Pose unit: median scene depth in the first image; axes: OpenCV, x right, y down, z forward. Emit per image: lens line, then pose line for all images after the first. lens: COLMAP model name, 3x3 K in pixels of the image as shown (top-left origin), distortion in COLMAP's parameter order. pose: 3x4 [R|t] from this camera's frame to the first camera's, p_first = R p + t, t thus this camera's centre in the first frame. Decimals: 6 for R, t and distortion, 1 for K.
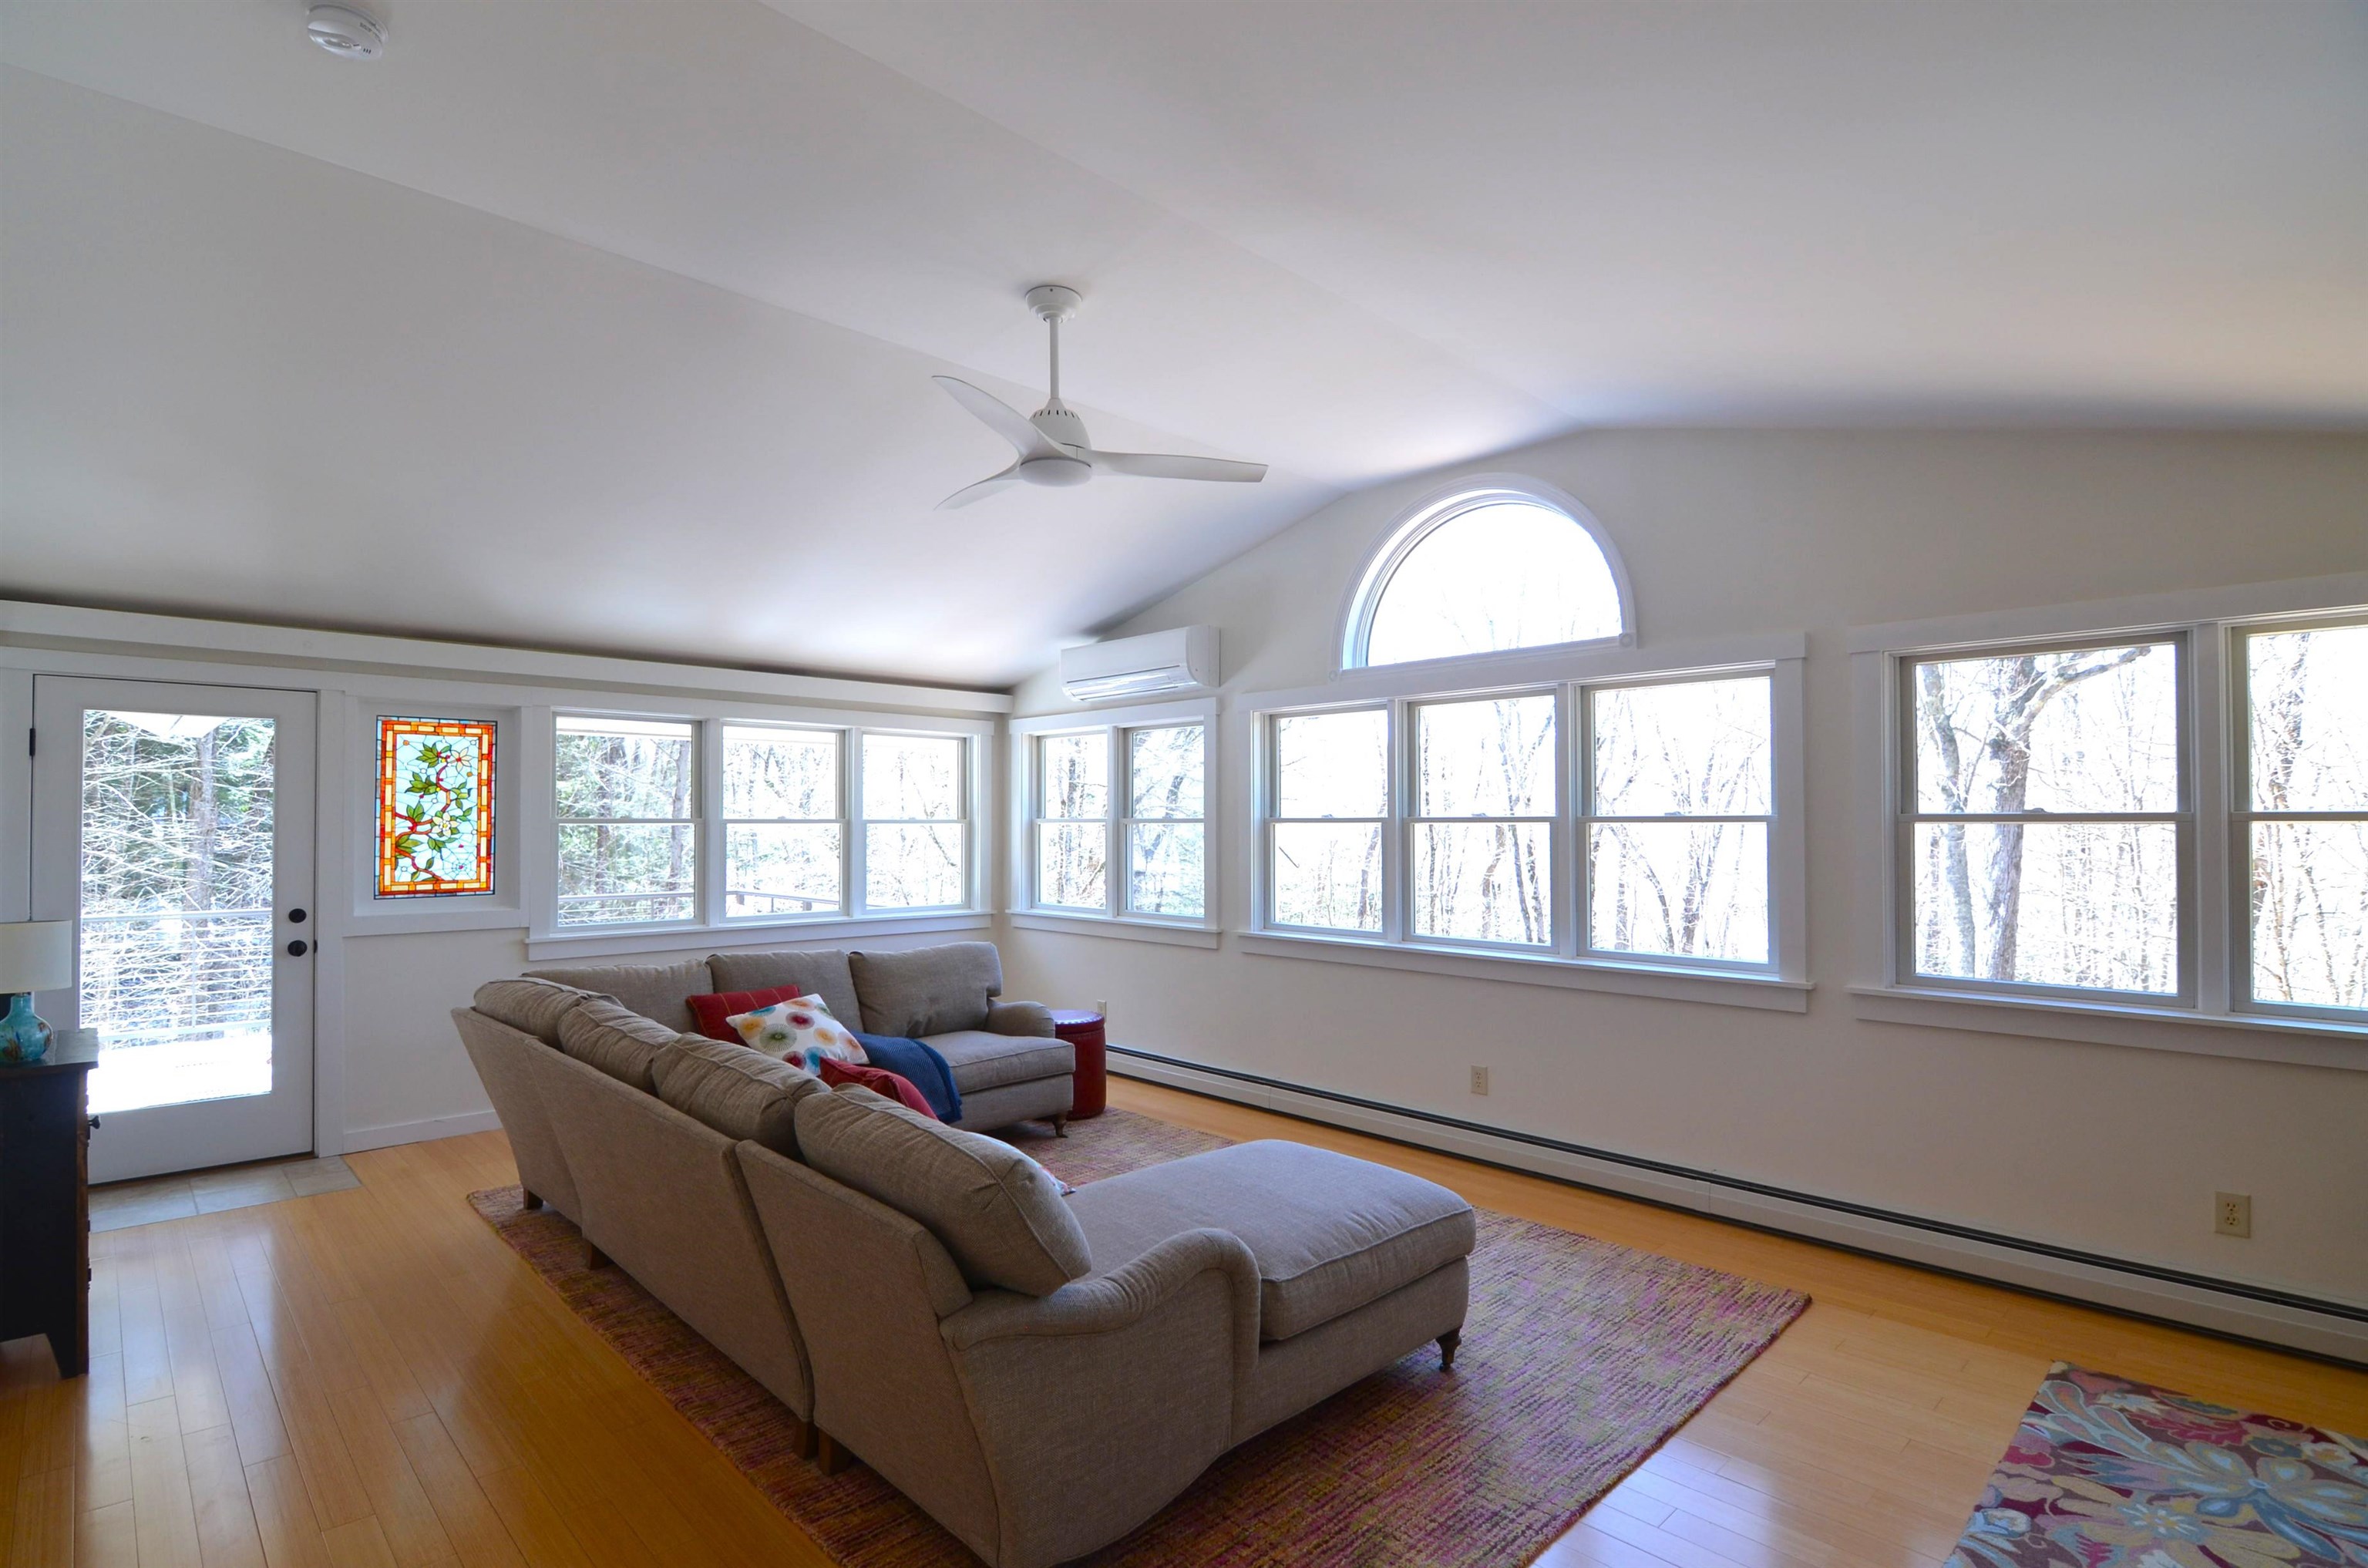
lens RADIAL K [[1176.4, 0, 1201.3], [0, 1176.4, 799.7], [0, 0, 1]] dist [-0.025052, -0.000150]
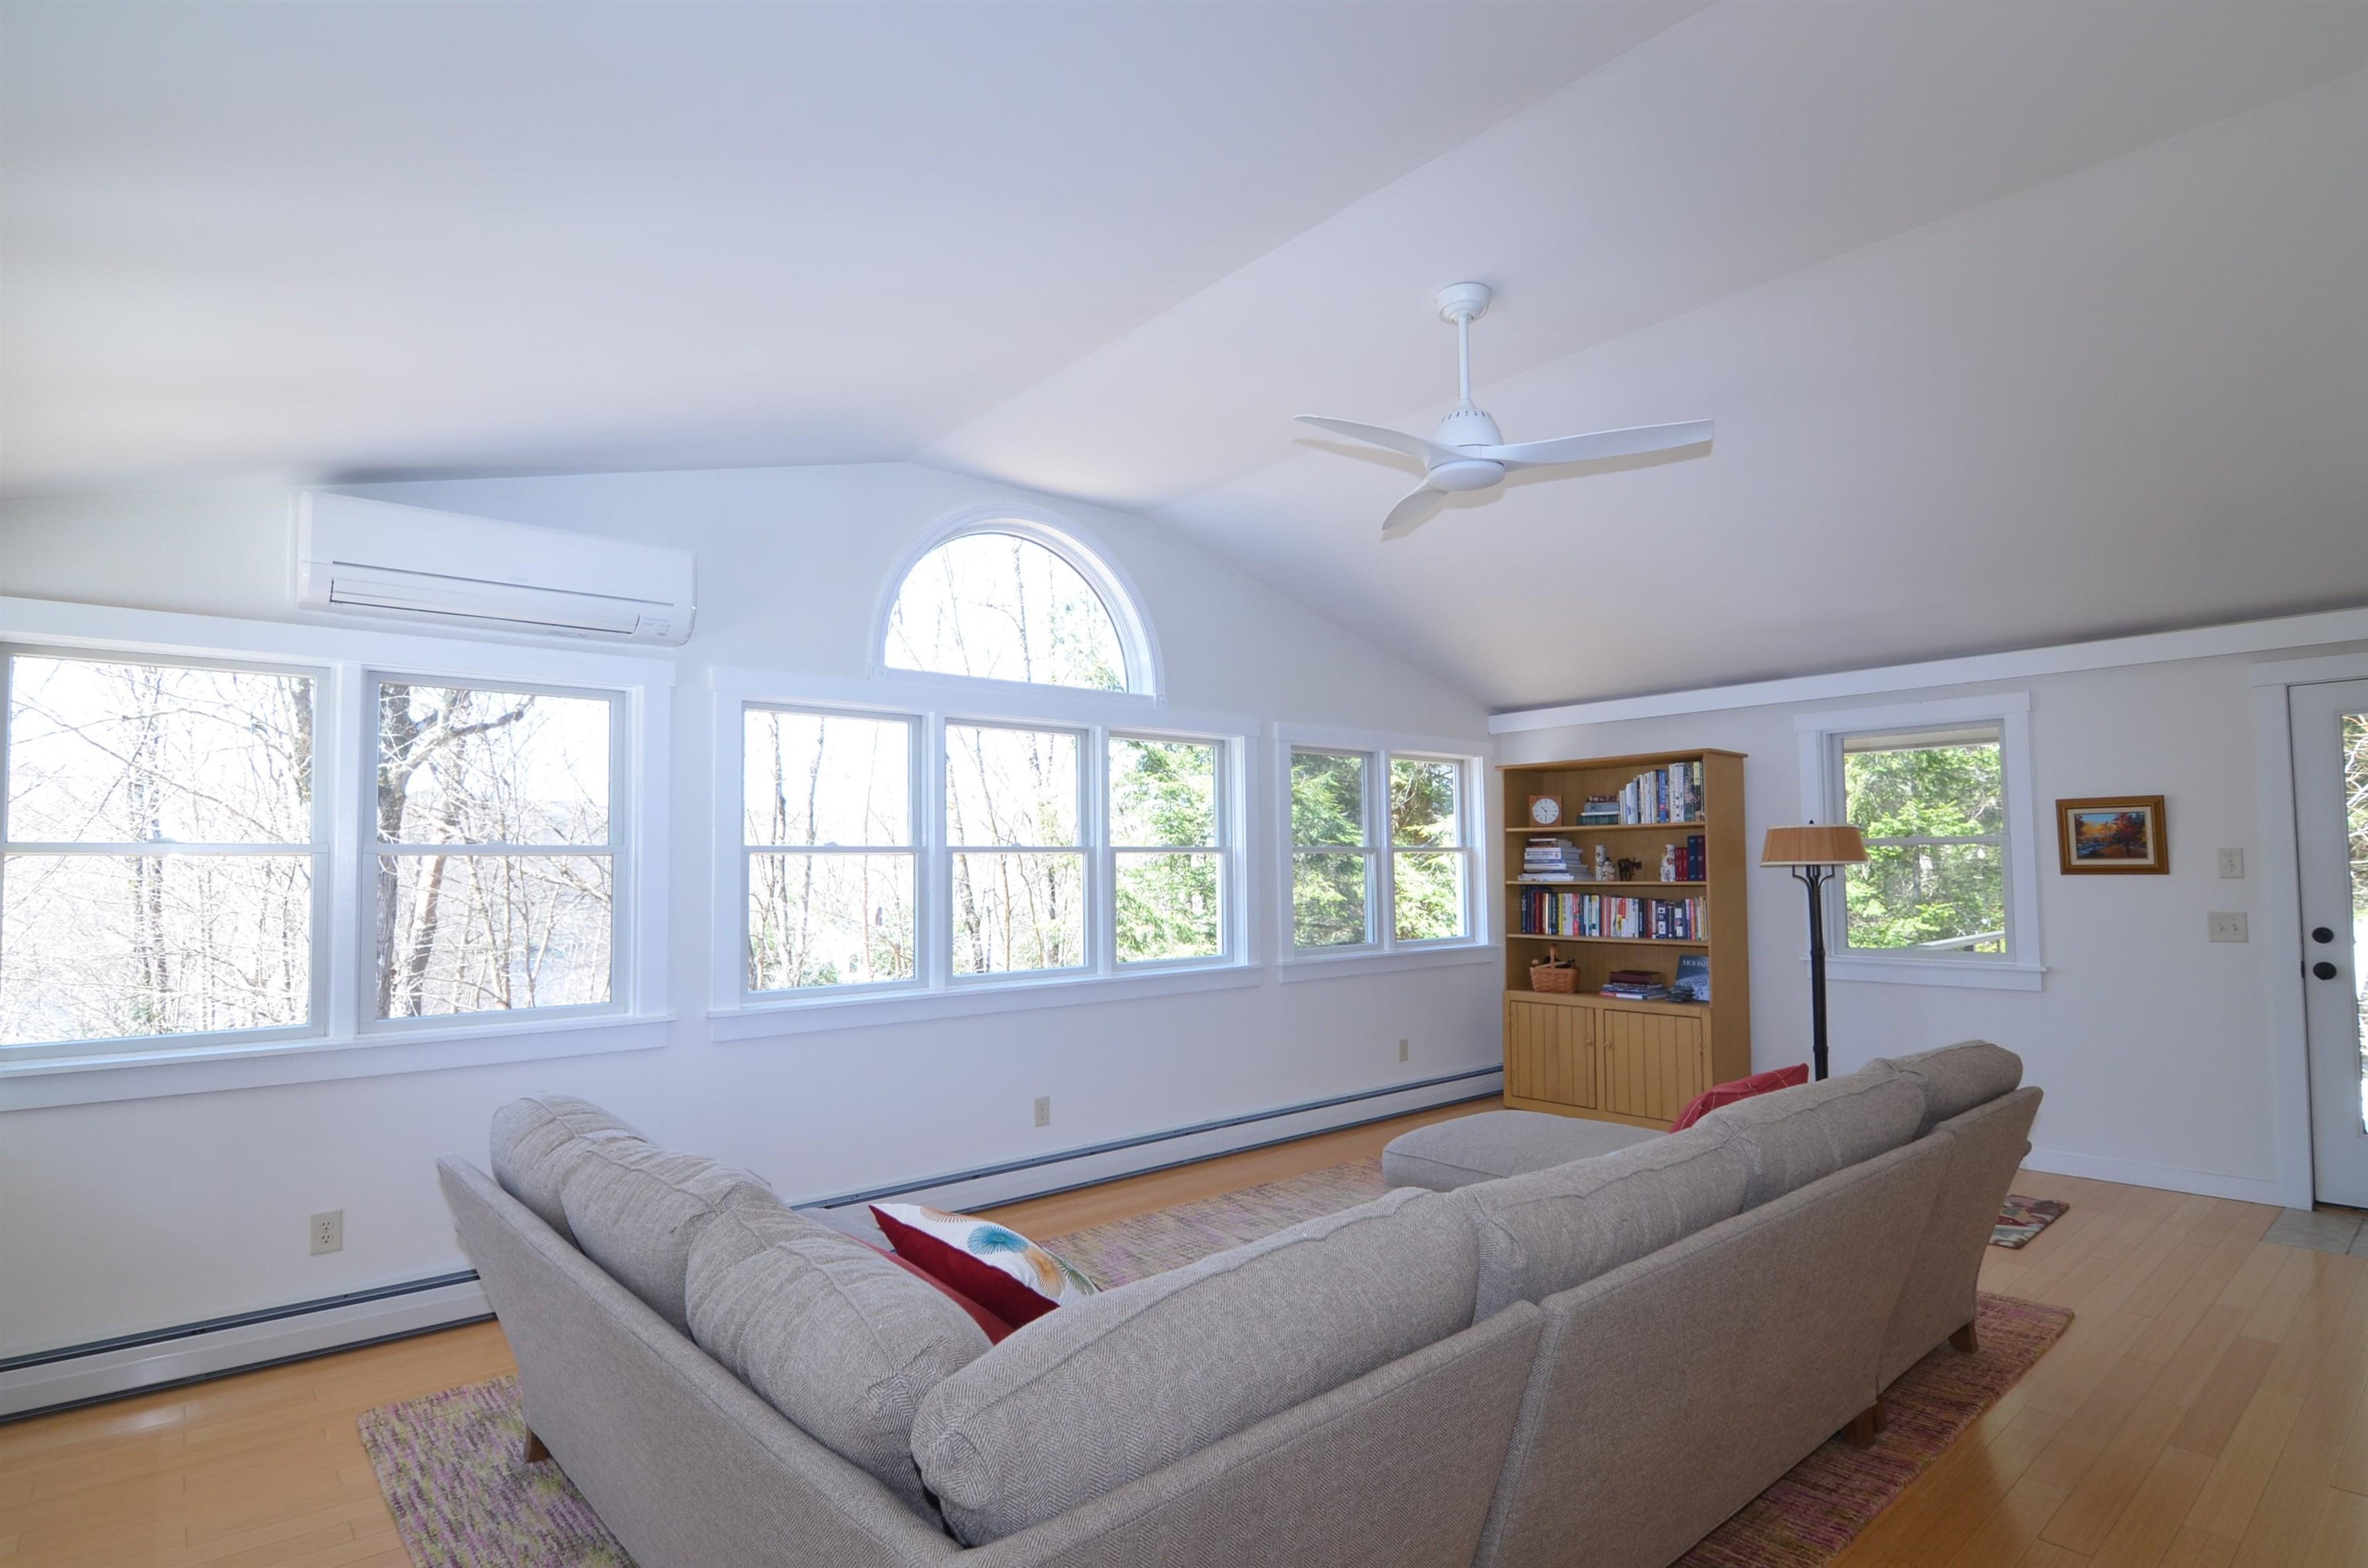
lens RADIAL K [[1176.4, 0, 1200.6], [0, 1176.4, 783.6], [0, 0, 1]] dist [-0.025052, -0.000150]
pose [[0.065886, 0.056685, 0.996216, -0.700024], [-0.013152, 0.998348, -0.055937, 0.013535], [-0.997740, -0.009417, 0.066523, 0.734003]]
